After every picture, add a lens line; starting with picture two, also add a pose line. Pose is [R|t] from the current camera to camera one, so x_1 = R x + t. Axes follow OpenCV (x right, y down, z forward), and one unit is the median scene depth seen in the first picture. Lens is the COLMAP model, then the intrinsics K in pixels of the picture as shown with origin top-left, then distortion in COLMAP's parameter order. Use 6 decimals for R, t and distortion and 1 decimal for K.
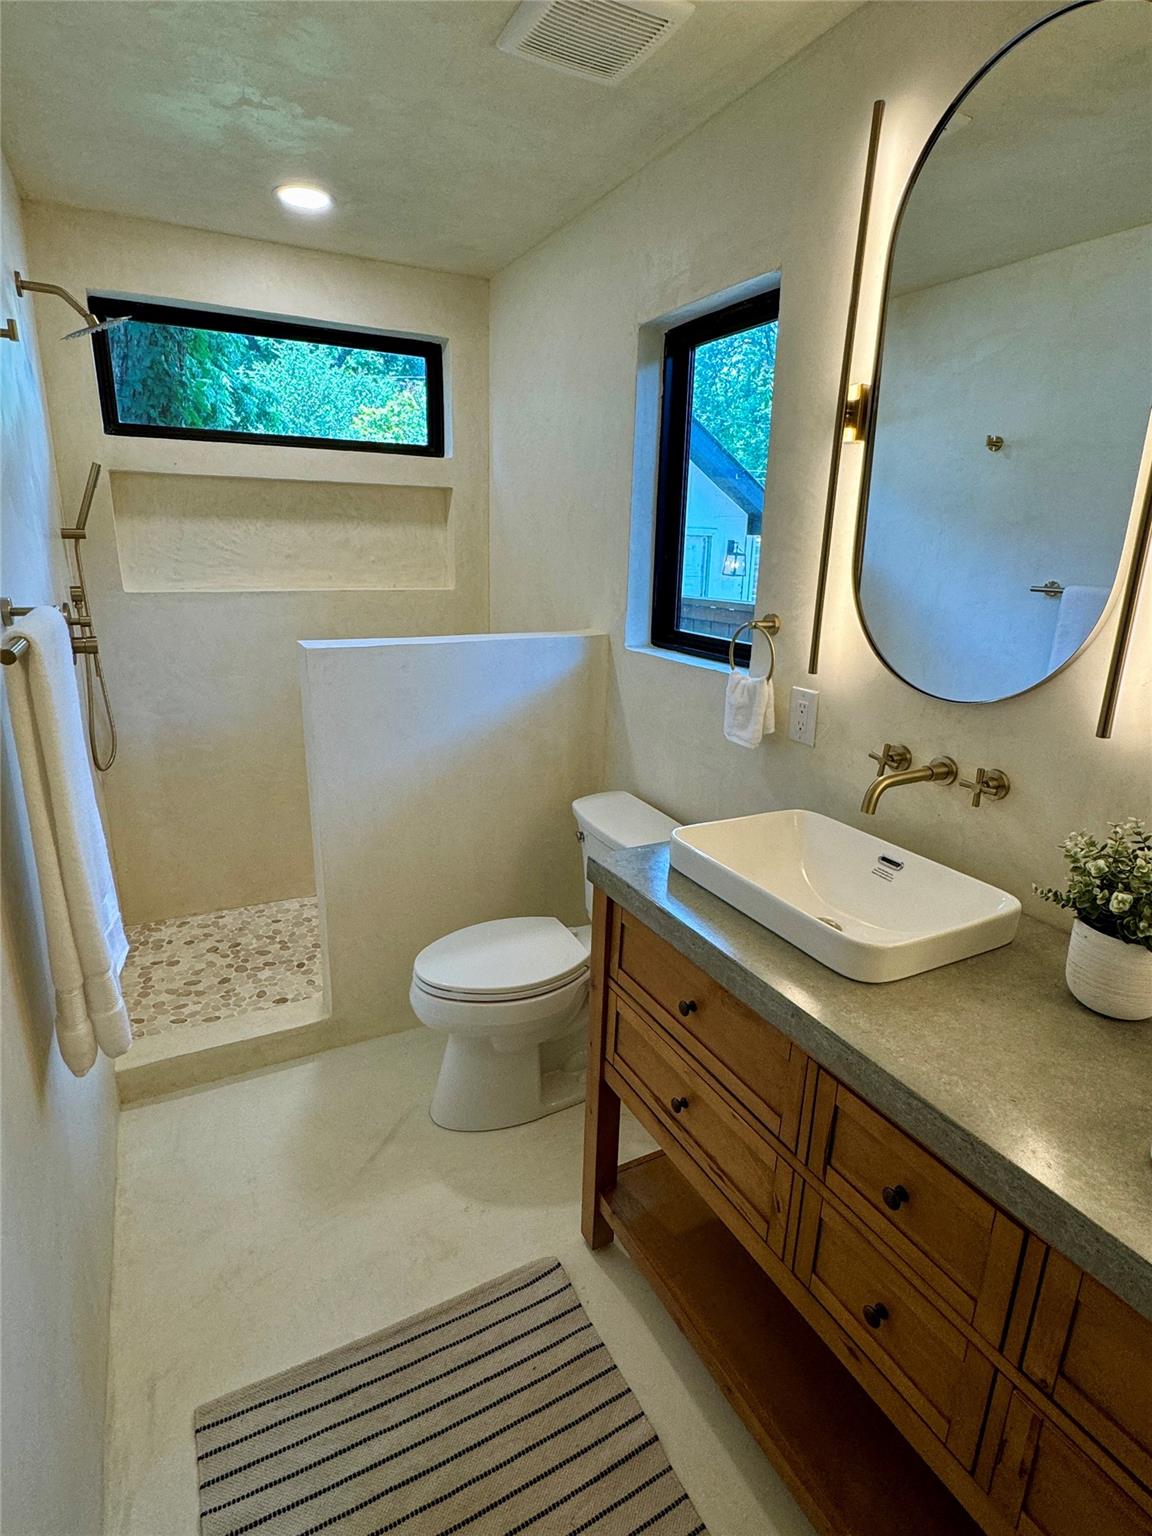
lens RADIAL K [[789.8, 0, 574.1], [0, 789.8, 761.6], [0, 0, 1]] dist [0.000523, 0.000778]
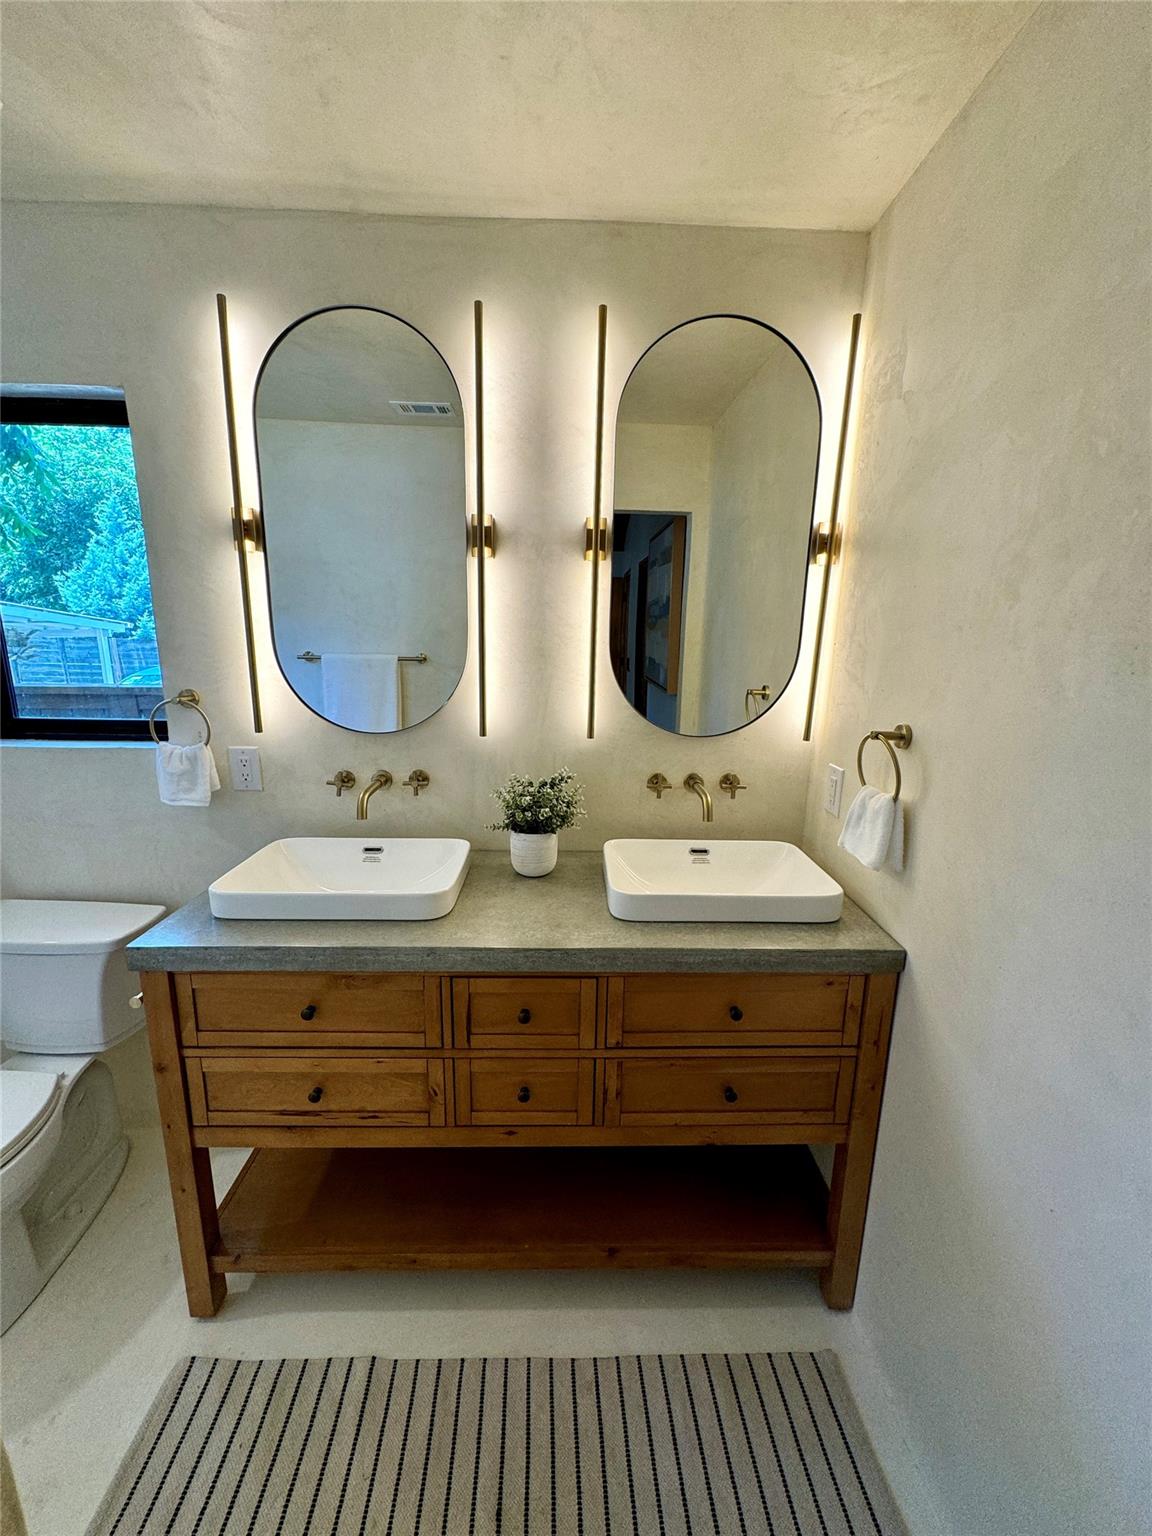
lens RADIAL K [[612.9, 0, 577.5], [0, 612.9, 765.9], [0, 0, 1]] dist [-0.002089, 0.000765]
pose [[0.450253, -0.204448, 0.869179, -0.365903], [0.236718, 0.965933, 0.104582, -0.047649], [-0.860951, 0.158662, 0.483311, 0.120946]]
